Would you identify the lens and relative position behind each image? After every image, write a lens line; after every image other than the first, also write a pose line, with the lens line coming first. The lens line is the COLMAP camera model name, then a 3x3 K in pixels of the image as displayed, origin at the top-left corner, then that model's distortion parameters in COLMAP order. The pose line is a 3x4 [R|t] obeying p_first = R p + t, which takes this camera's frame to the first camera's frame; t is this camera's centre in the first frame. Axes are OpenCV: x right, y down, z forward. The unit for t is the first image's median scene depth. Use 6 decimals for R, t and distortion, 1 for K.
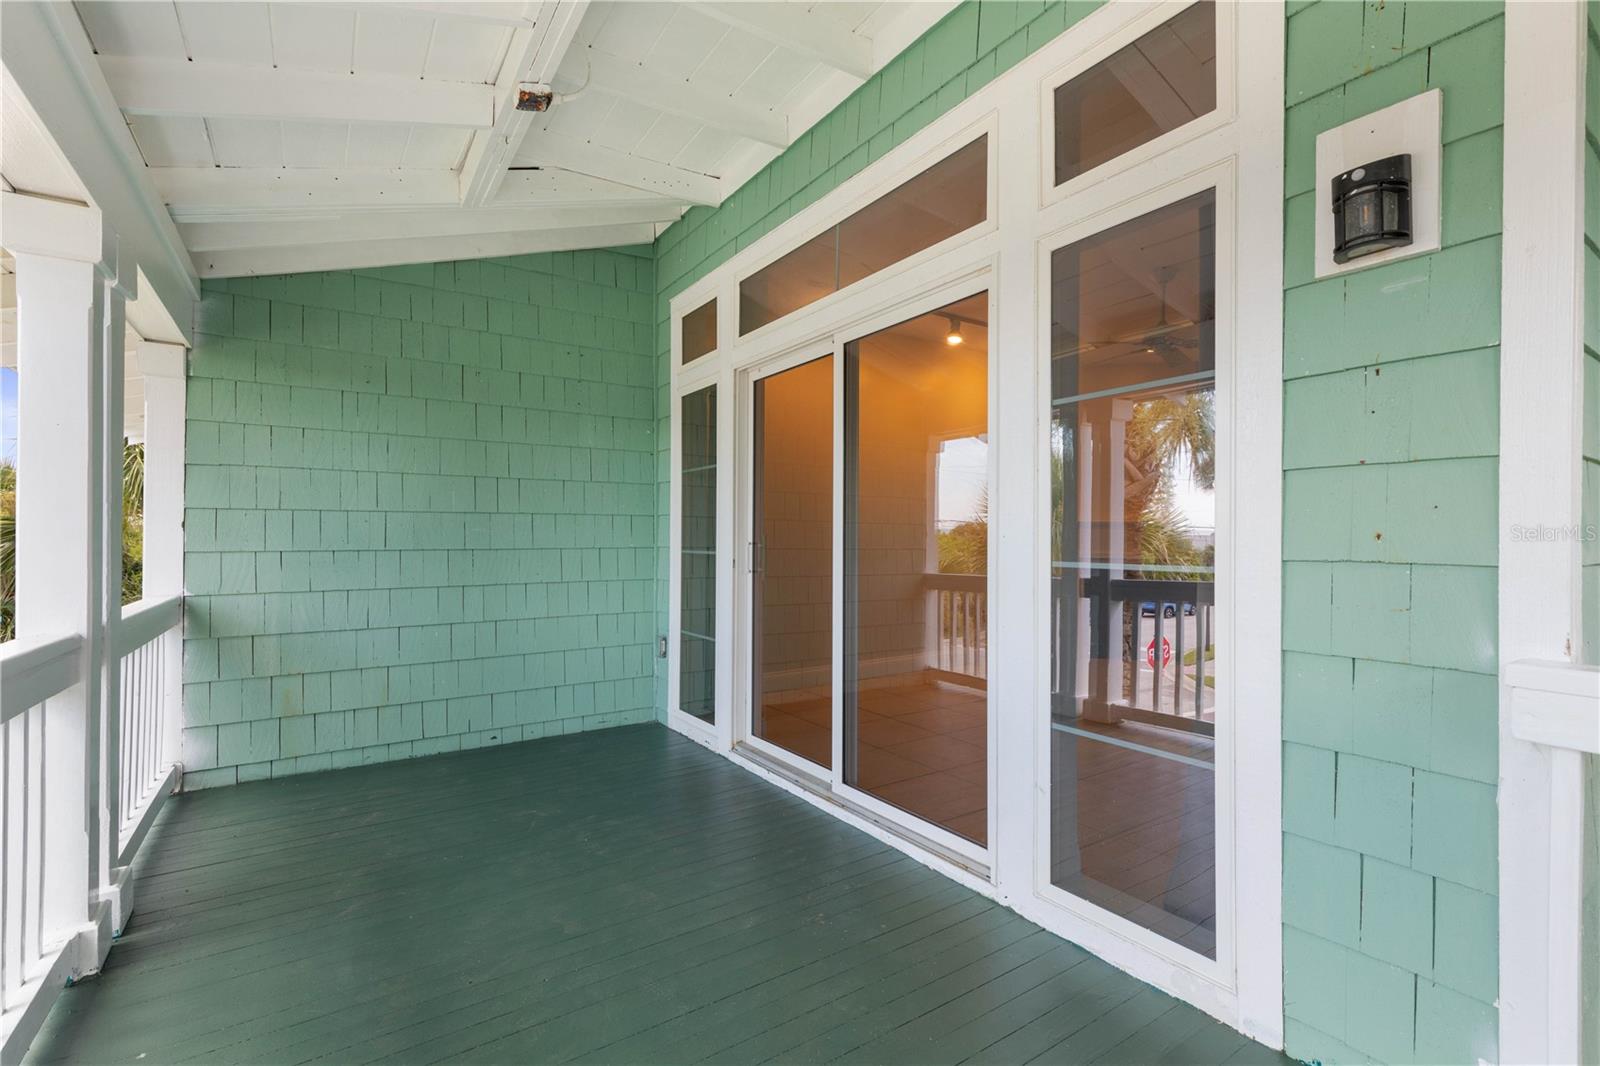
lens RADIAL K [[720.6, 0, 793.4], [0, 720.6, 525.7], [0, 0, 1]] dist [-0.005384, 0.000285]
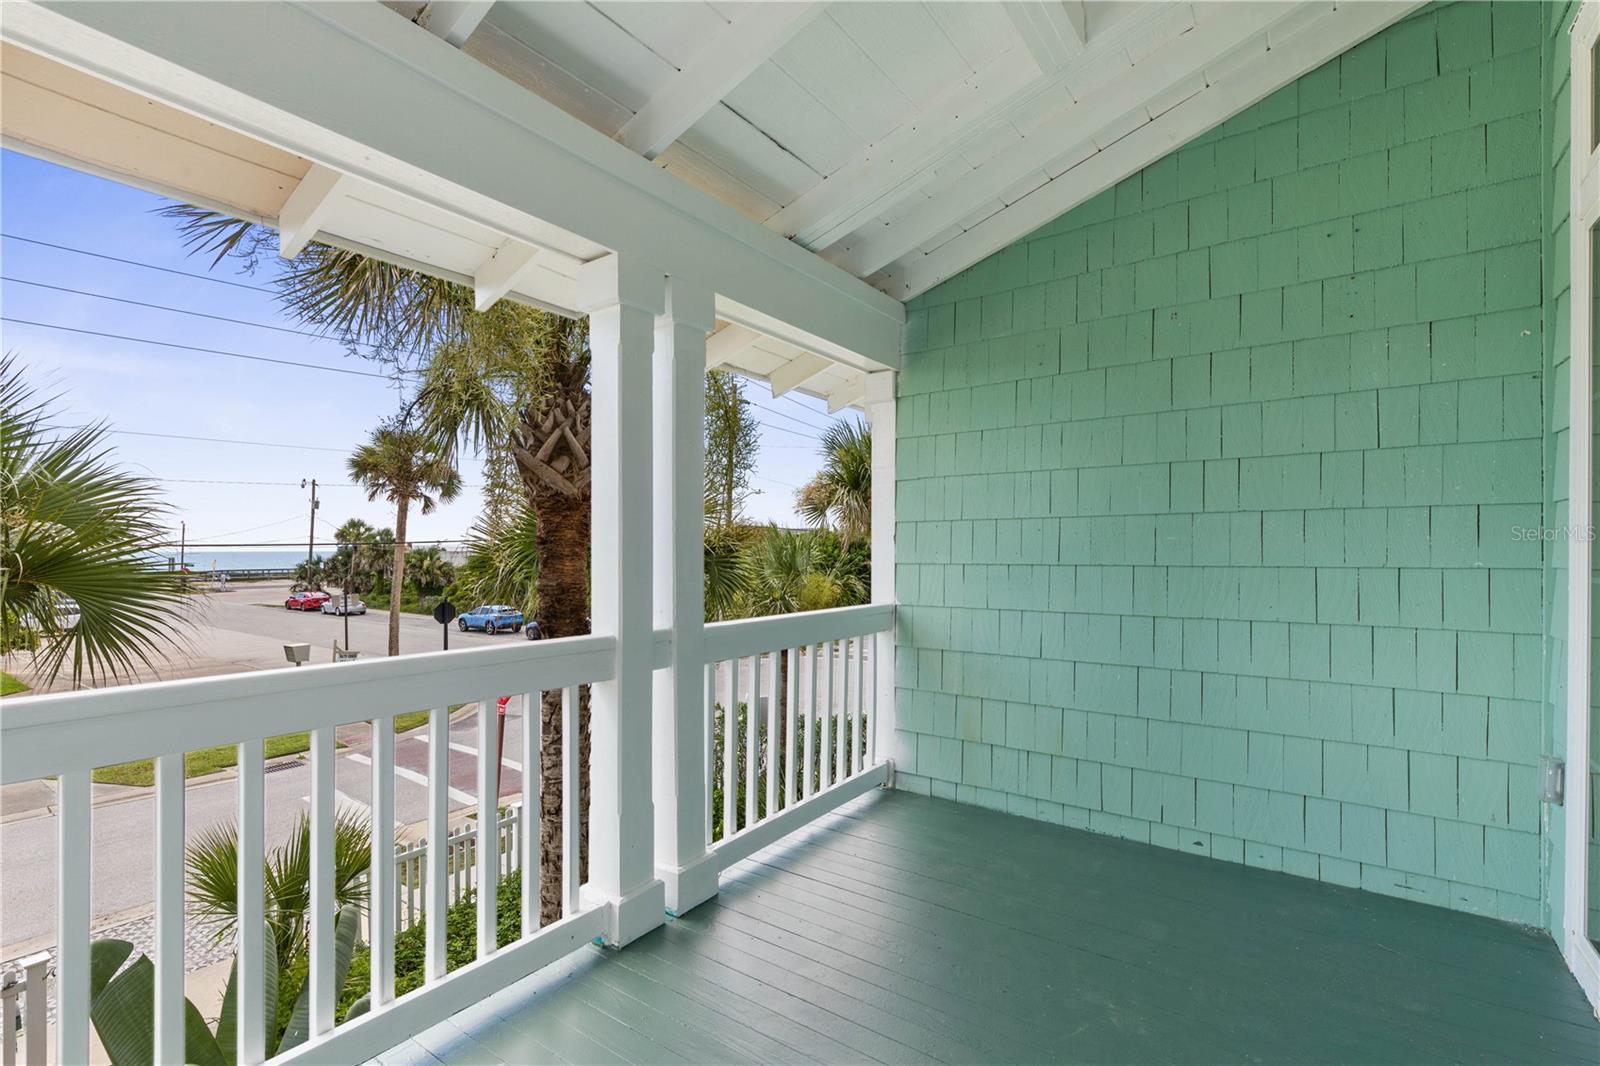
lens RADIAL K [[720.6, 0, 802.2], [0, 720.6, 549.3], [0, 0, 1]] dist [-0.005384, 0.000285]
pose [[0.362013, -0.003429, -0.932167, 0.086744], [0.013447, 0.999908, 0.001544, 0.010943], [0.932076, -0.013094, 0.362026, 0.432064]]
